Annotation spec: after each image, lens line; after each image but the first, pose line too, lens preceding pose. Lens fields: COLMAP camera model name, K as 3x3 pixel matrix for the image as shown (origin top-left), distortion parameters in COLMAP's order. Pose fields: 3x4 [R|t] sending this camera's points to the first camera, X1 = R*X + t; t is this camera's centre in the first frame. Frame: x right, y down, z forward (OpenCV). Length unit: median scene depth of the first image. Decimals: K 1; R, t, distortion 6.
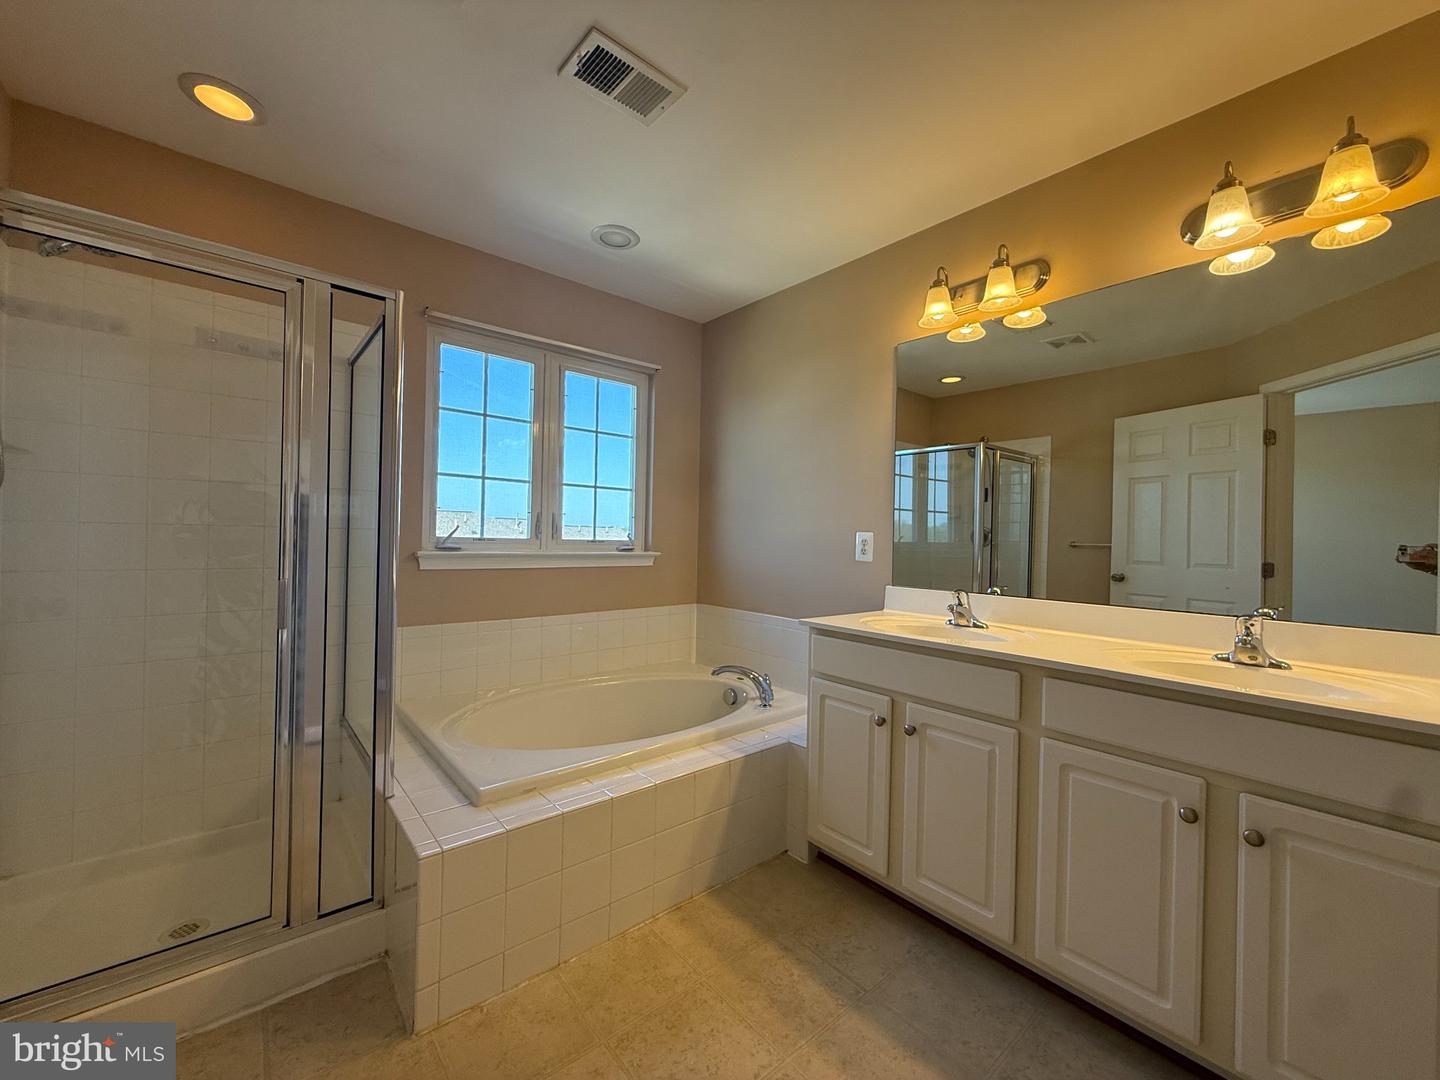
lens RADIAL K [[574.1, 0, 713.2], [0, 574.1, 539.0], [0, 0, 1]] dist [-0.000073, -0.000146]
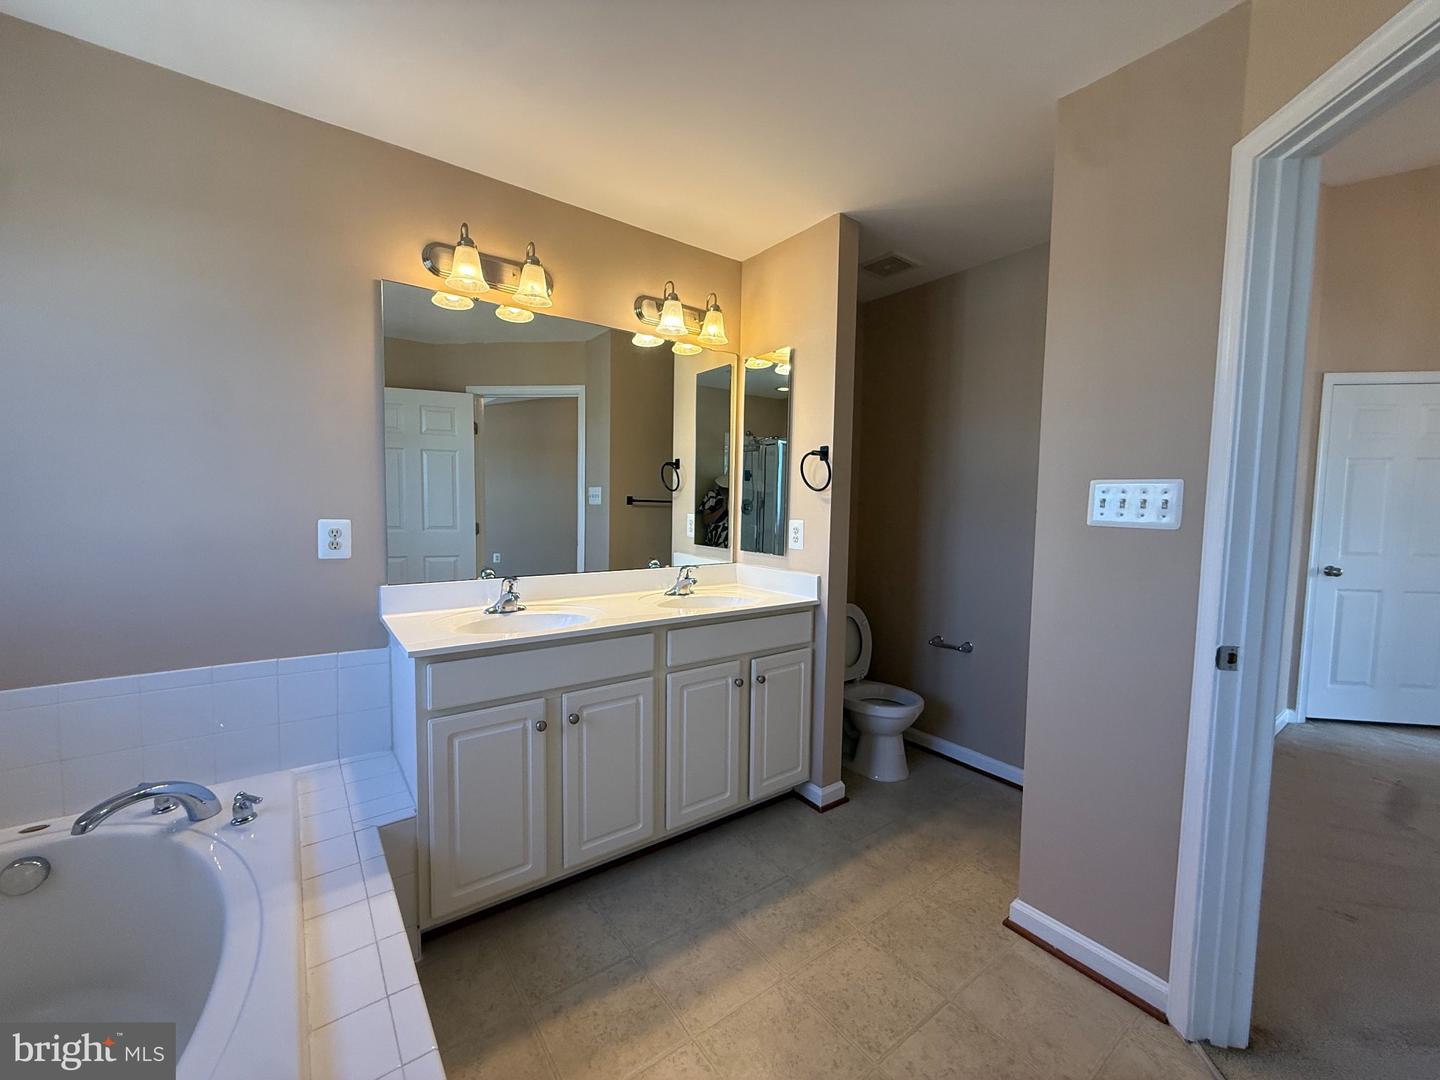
lens RADIAL K [[549.7, 0, 714.4], [0, 549.7, 560.8], [0, 0, 1]] dist [-0.018578, -0.000101]
pose [[0.044722, -0.081343, 0.995682, -0.591336], [-0.004333, 0.996654, 0.081617, -0.025513], [-0.998990, -0.007964, 0.044220, 0.704766]]
